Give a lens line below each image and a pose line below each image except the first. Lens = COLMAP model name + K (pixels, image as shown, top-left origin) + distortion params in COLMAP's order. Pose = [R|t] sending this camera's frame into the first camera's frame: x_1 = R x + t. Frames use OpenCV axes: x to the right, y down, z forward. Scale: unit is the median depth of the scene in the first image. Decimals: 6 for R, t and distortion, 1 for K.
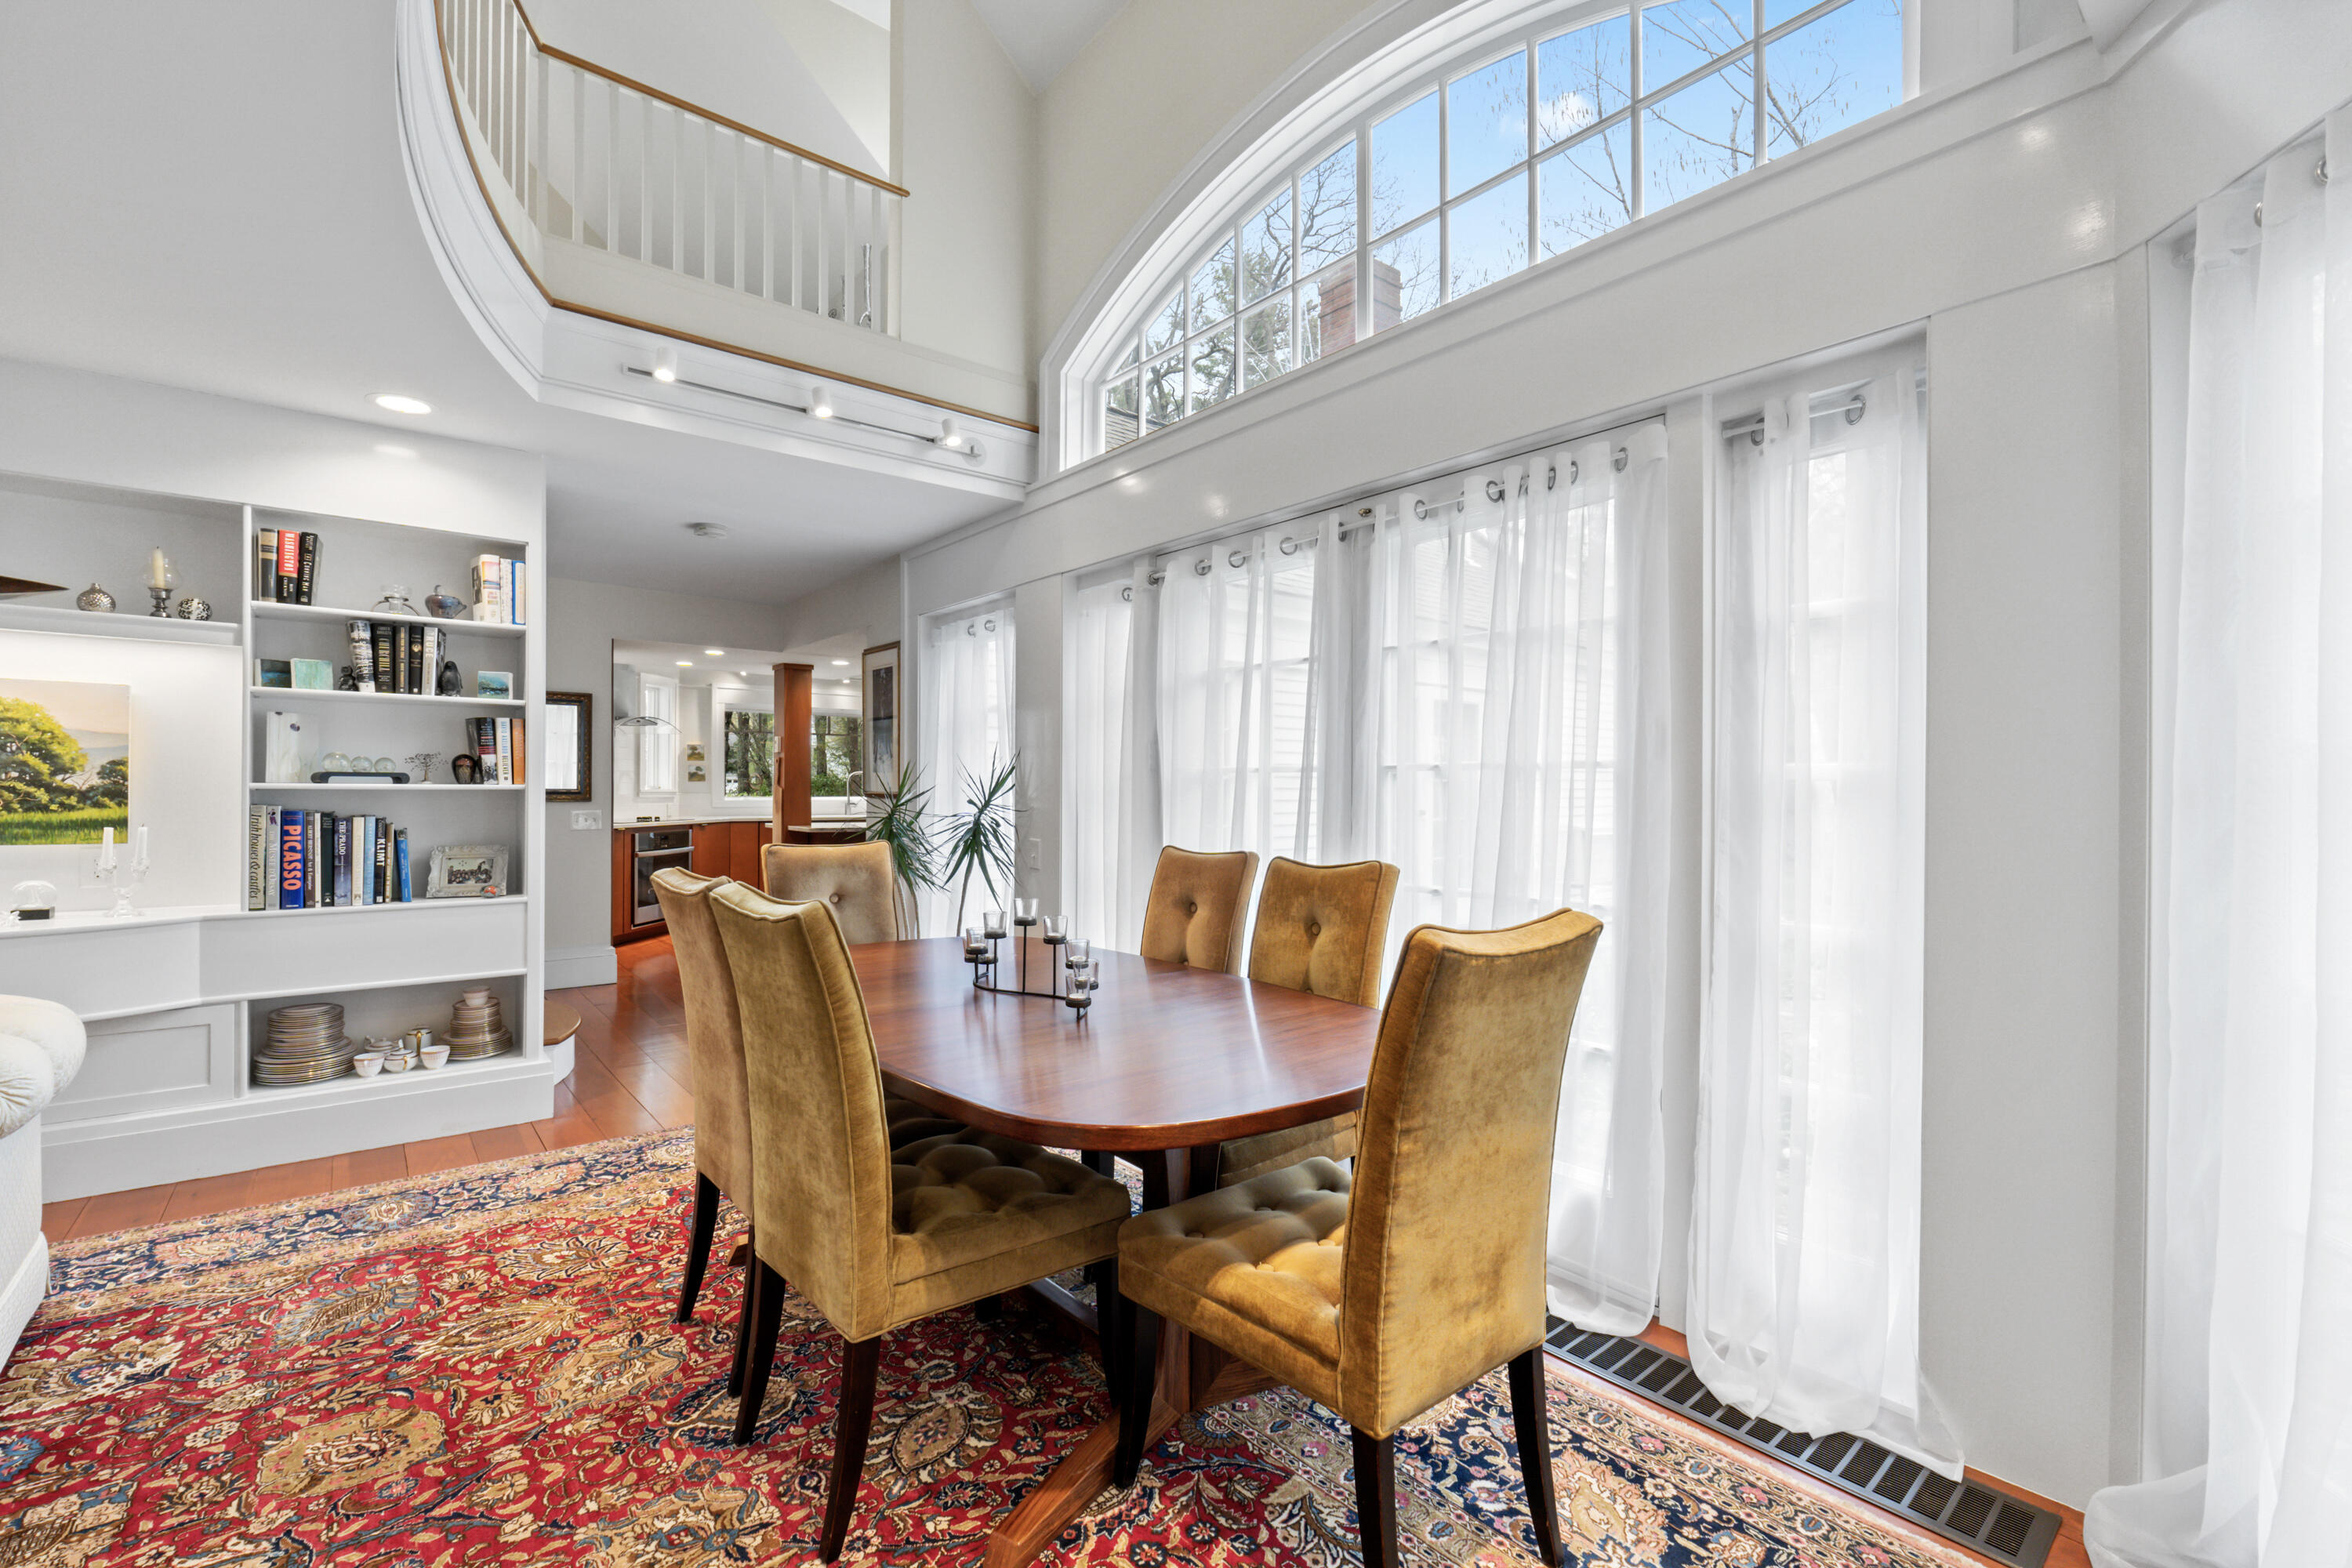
lens RADIAL K [[1000.7, 0, 1175.2], [0, 1000.7, 790.1], [0, 0, 1]] dist [-0.009768, 0.000897]
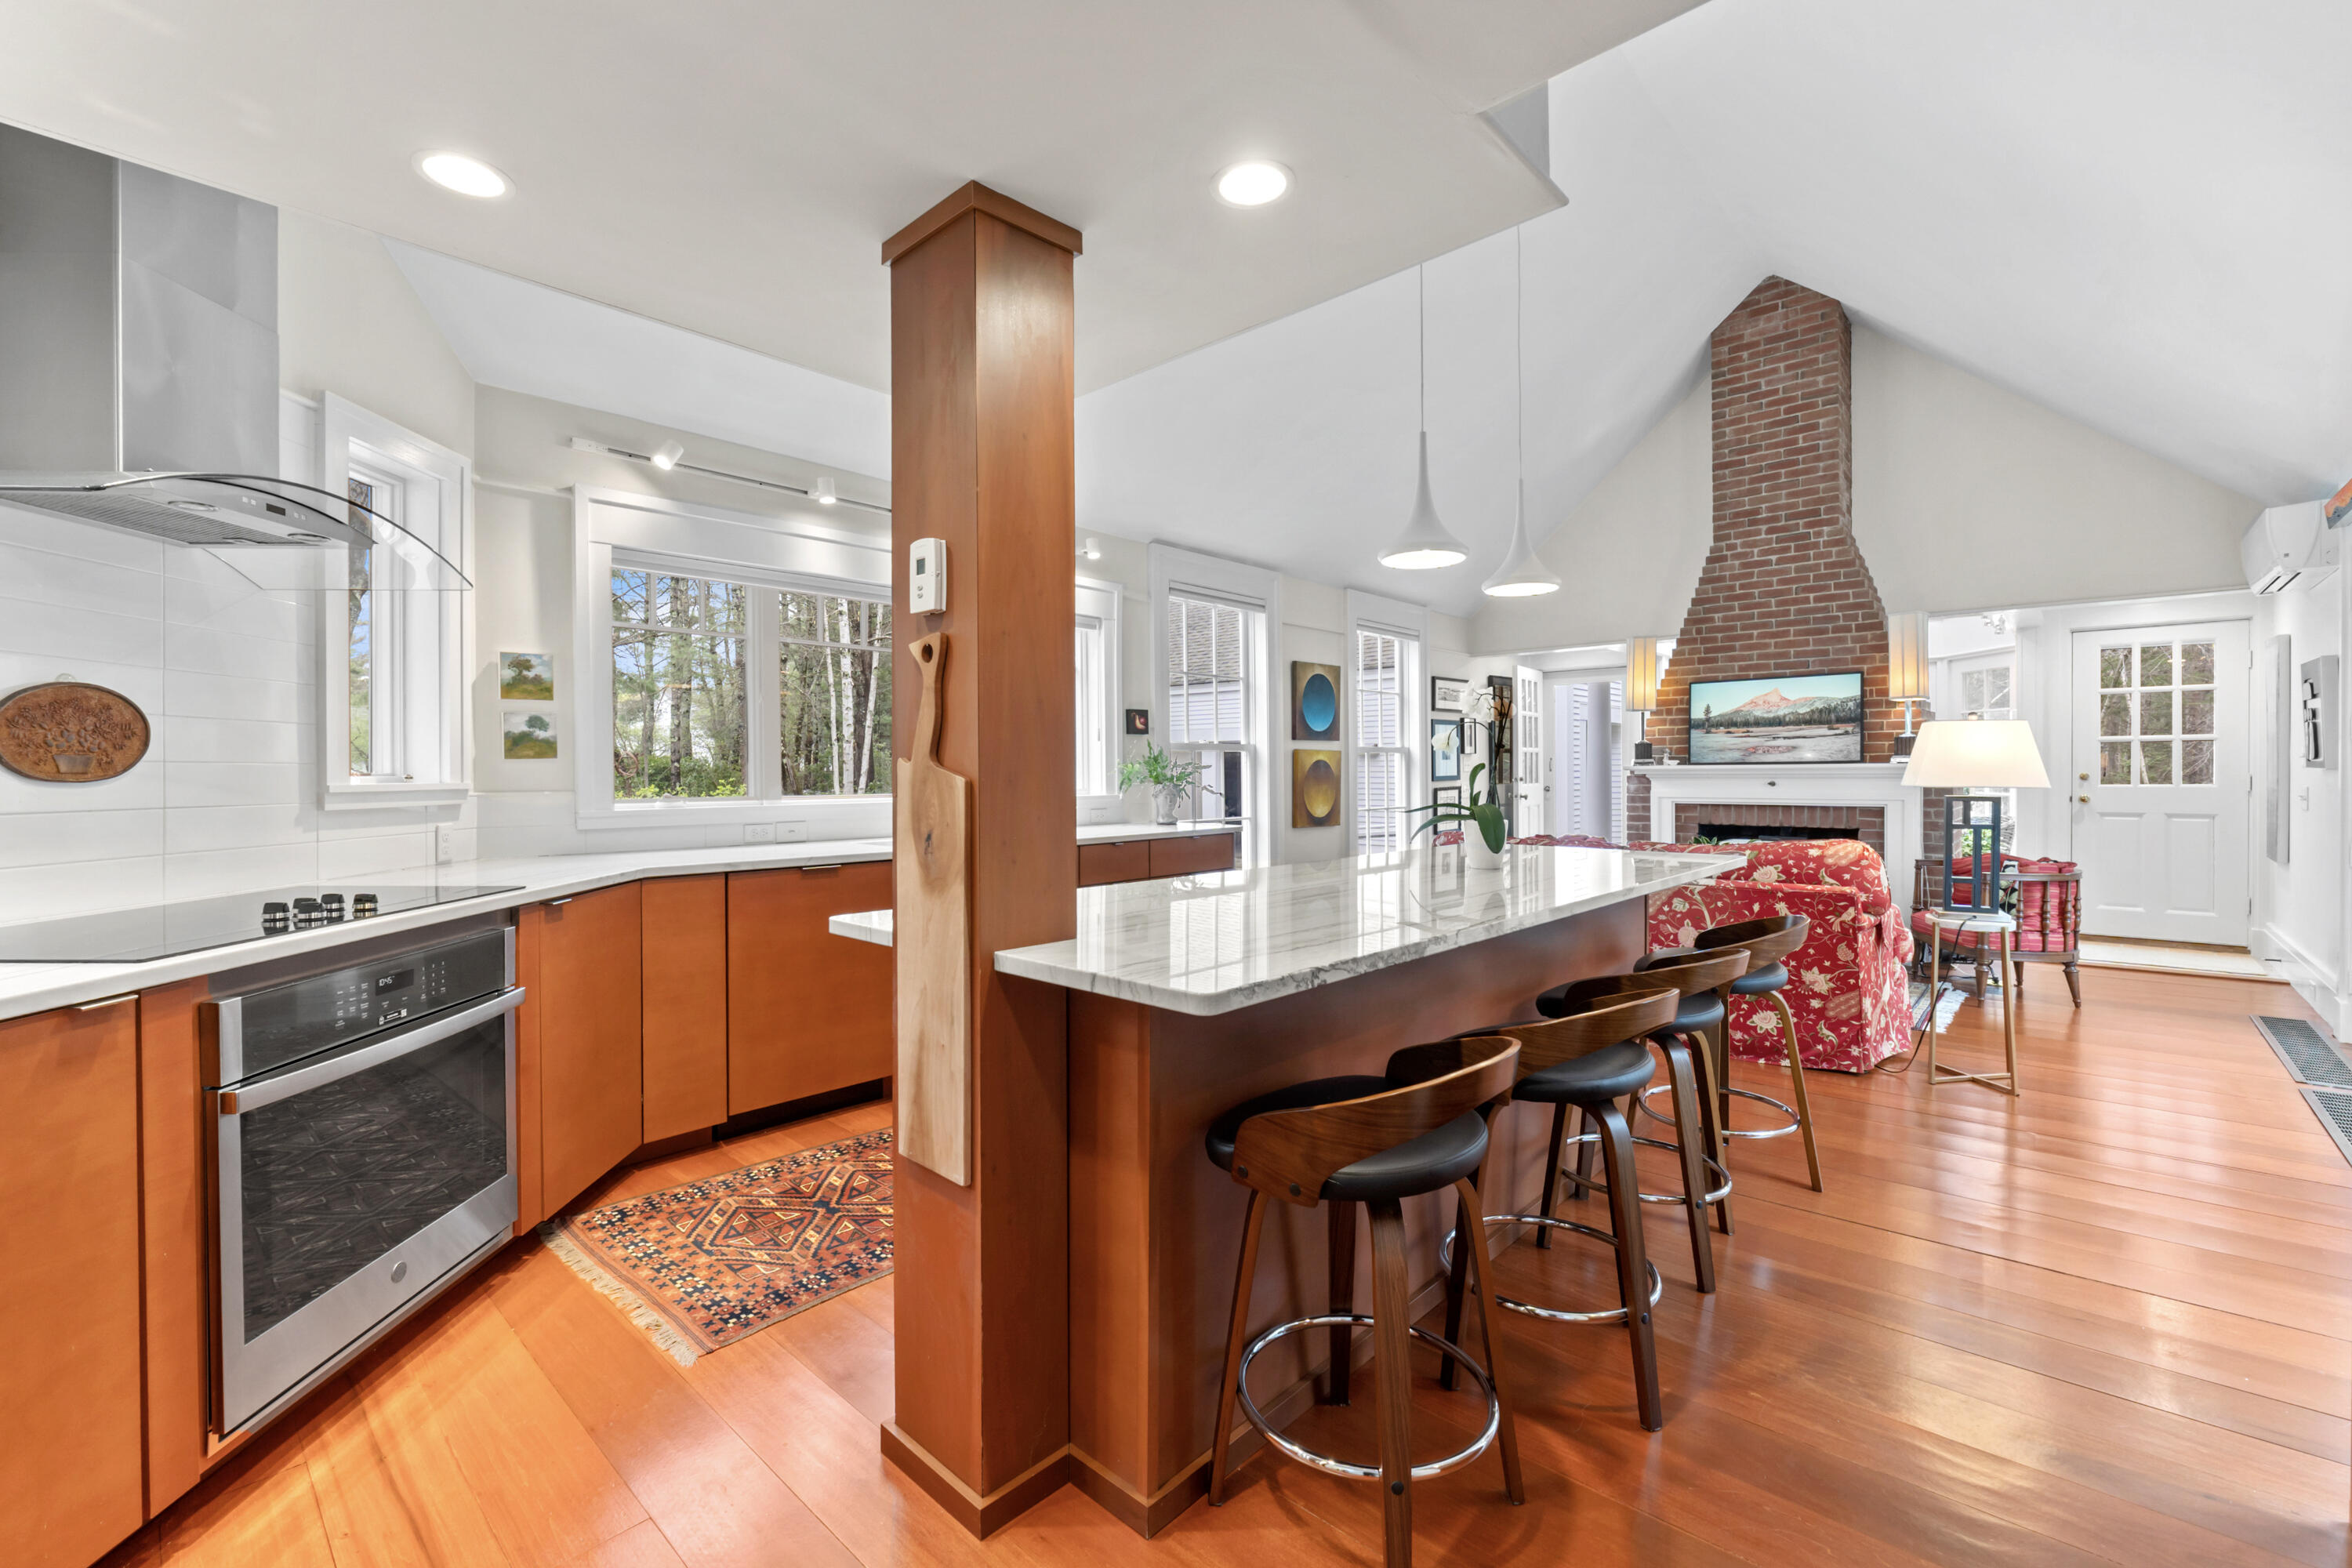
lens RADIAL K [[1000.7, 0, 1187.6], [0, 1000.7, 772.0], [0, 0, 1]] dist [-0.009768, 0.000897]
pose [[0.991245, -0.013167, 0.131377, -1.018248], [0.013152, 0.999913, 0.000985, -0.003991], [-0.131379, 0.000752, 0.991332, 2.136874]]
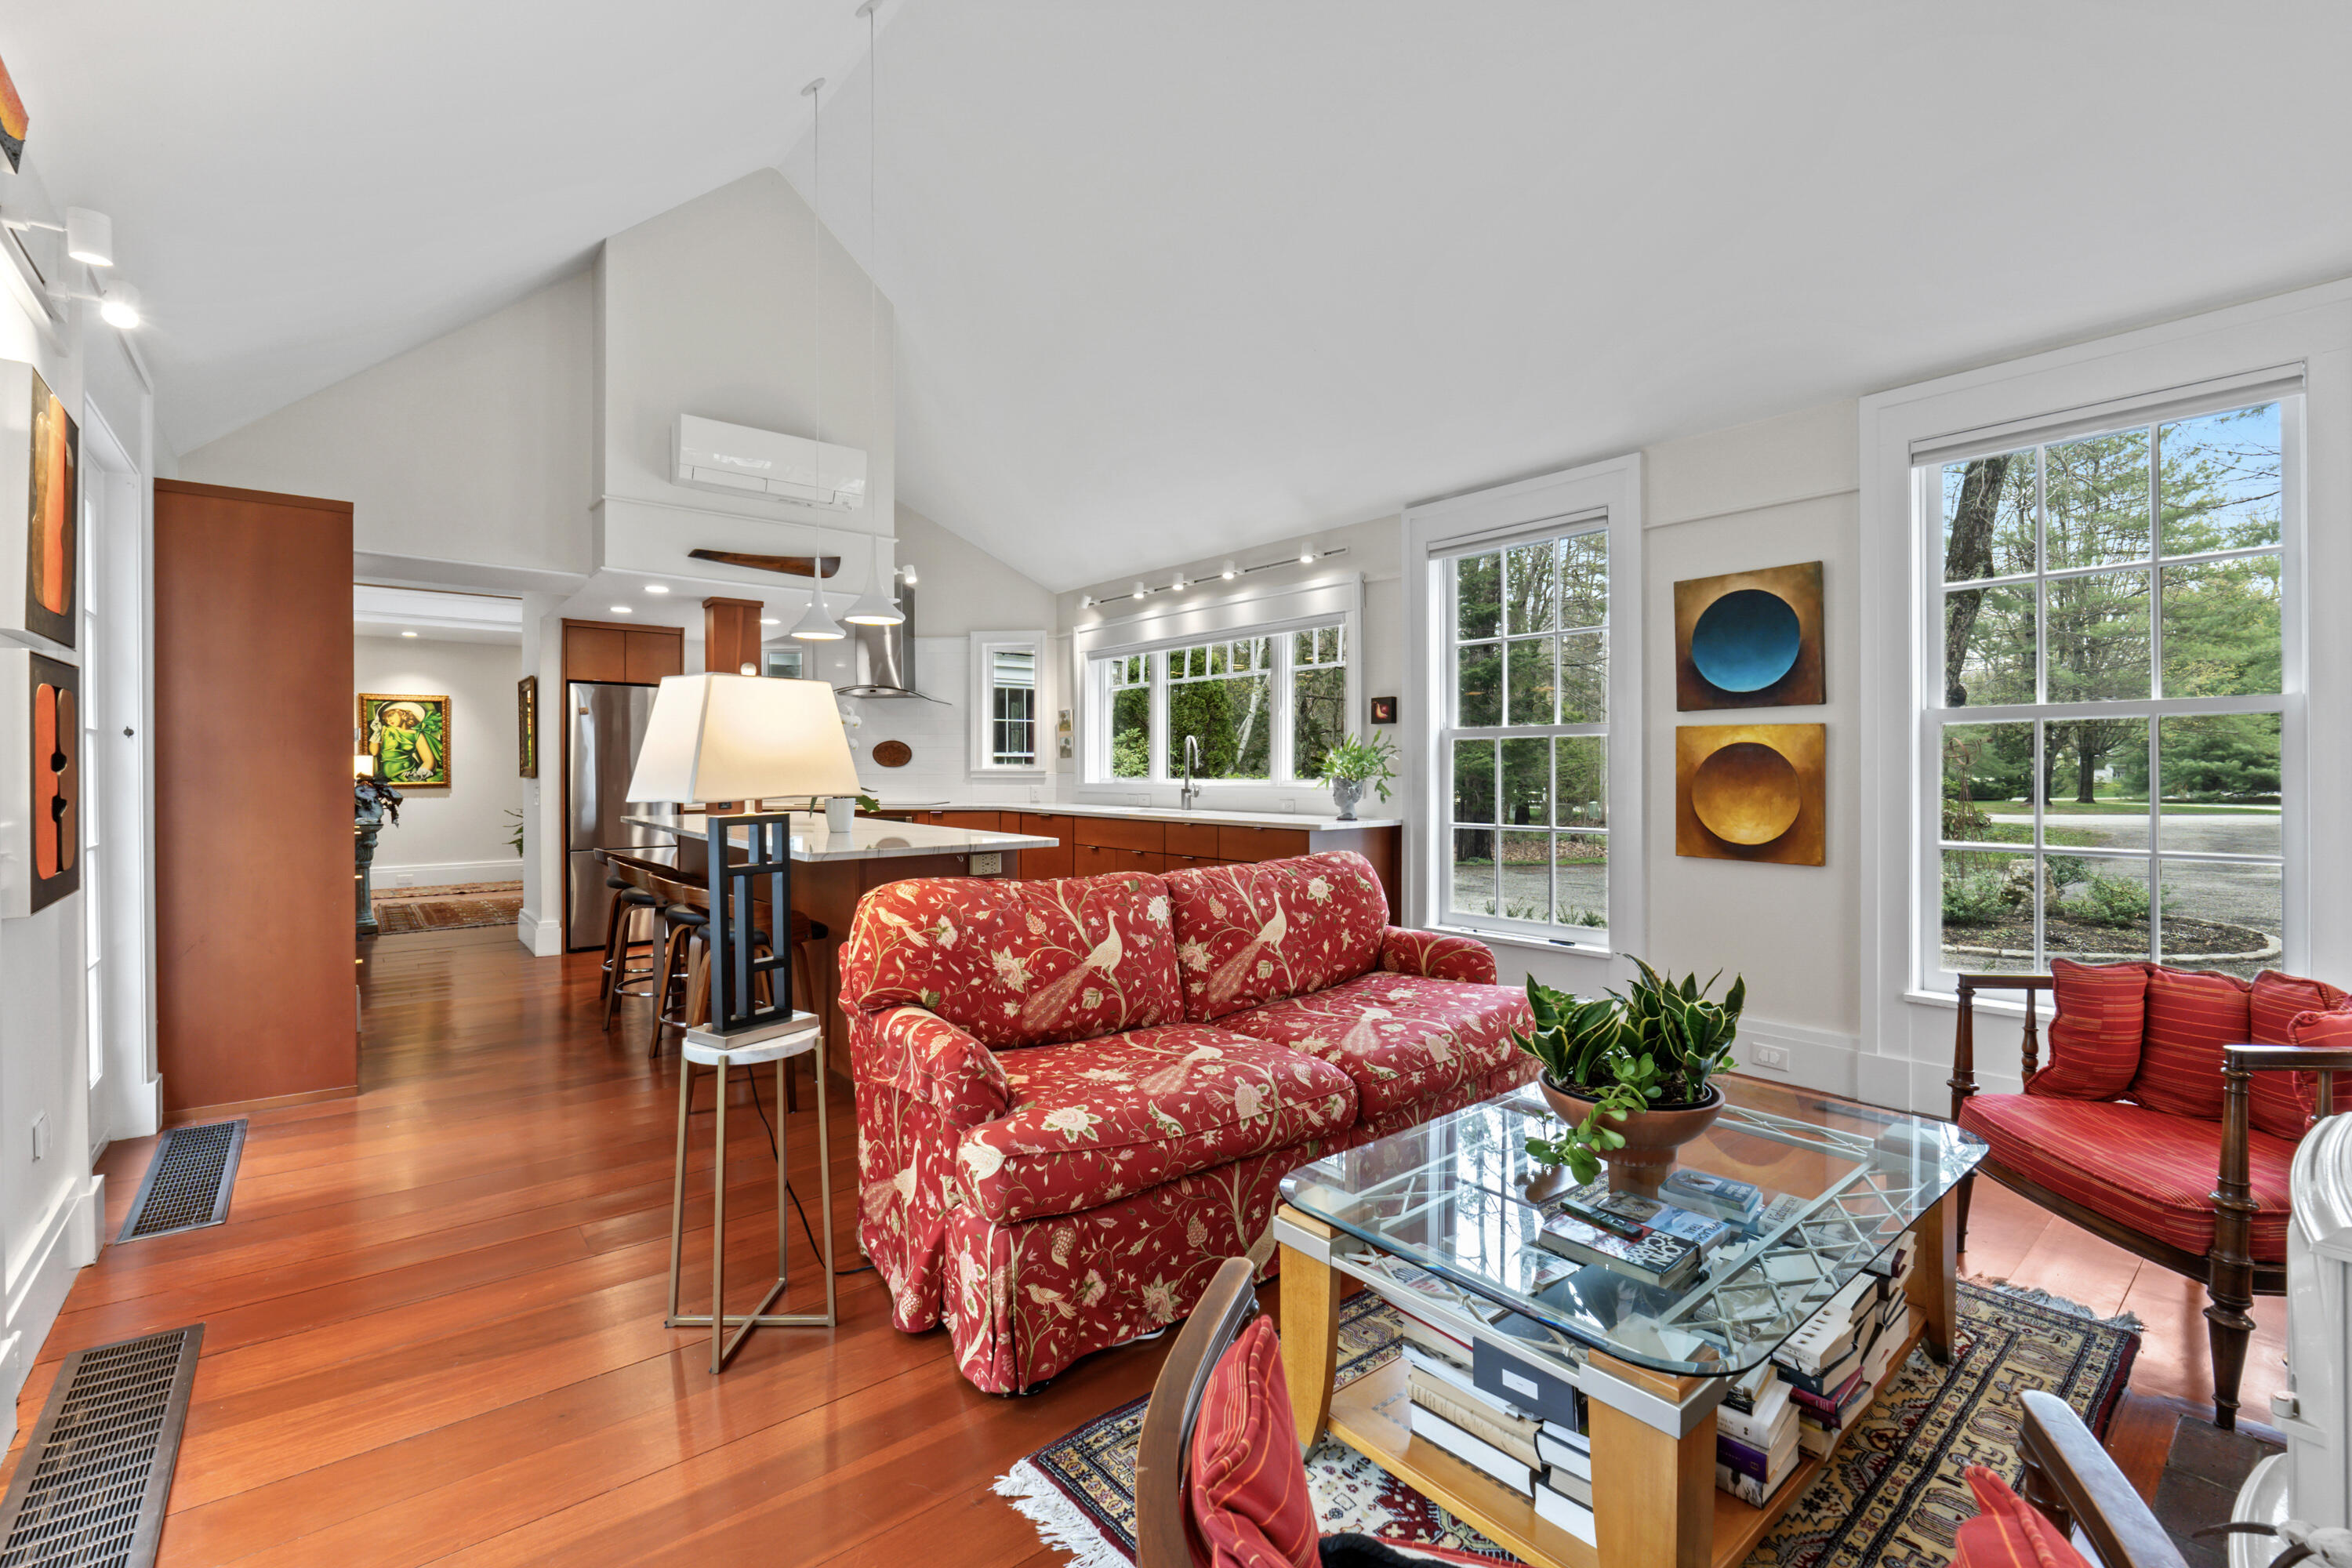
lens RADIAL K [[1000.7, 0, 1184.9], [0, 1000.7, 778.2], [0, 0, 1]] dist [-0.009768, 0.000897]
pose [[0.017775, -0.009380, -0.999798, 0.980470], [-0.010246, 0.999902, -0.009564, 0.044192], [0.999790, 0.010414, 0.017677, 3.717306]]
